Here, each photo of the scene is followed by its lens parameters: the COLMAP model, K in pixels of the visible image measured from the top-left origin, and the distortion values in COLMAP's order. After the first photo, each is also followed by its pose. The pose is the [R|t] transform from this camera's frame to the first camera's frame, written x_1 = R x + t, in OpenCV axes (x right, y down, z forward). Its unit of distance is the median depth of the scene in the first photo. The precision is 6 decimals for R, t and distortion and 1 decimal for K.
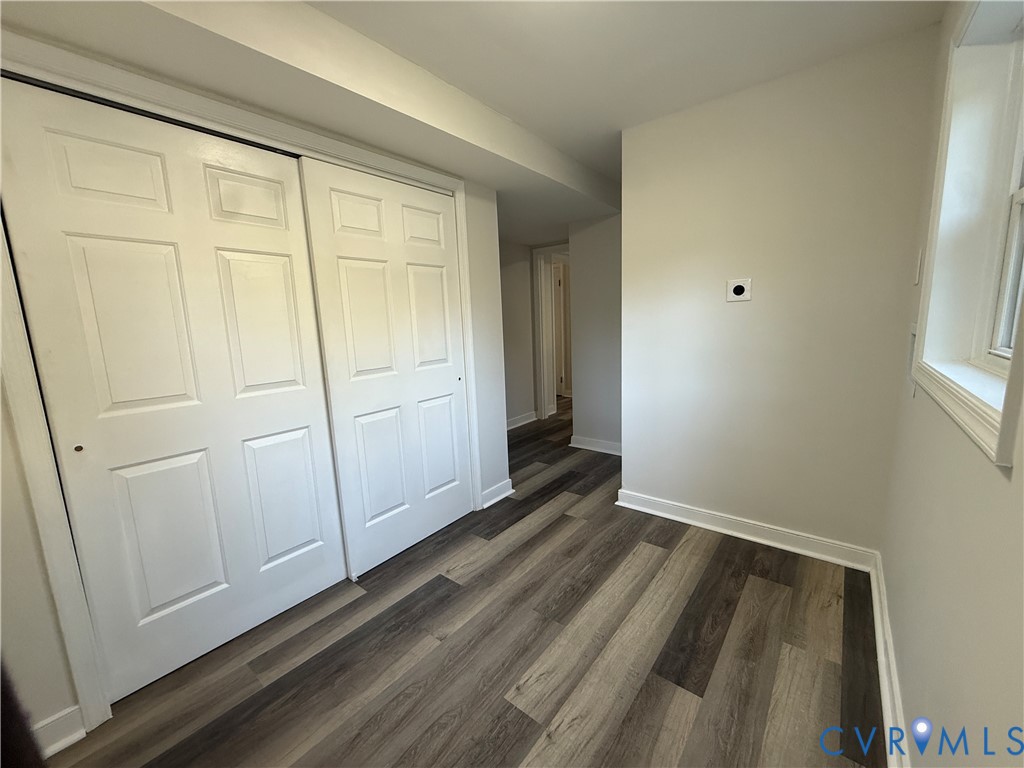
lens RADIAL K [[407.7, 0, 512.0], [0, 407.7, 384.0], [0, 0, 1]] dist [0.000044, 0.000003]
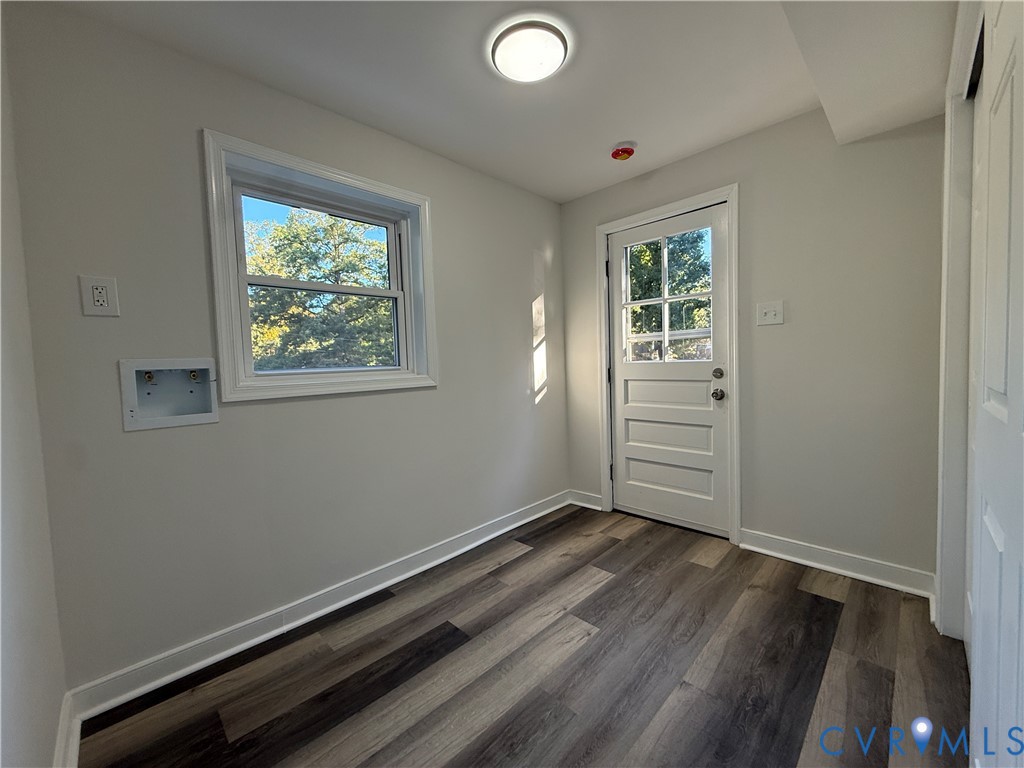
lens RADIAL K [[407.7, 0, 512.0], [0, 407.7, 384.0], [0, 0, 1]] dist [0.000044, 0.000003]
pose [[-0.991881, 0.071569, 0.105120, 0.056281], [0.091527, 0.975639, 0.199376, -0.207306], [-0.088290, 0.207379, -0.974268, 1.897239]]
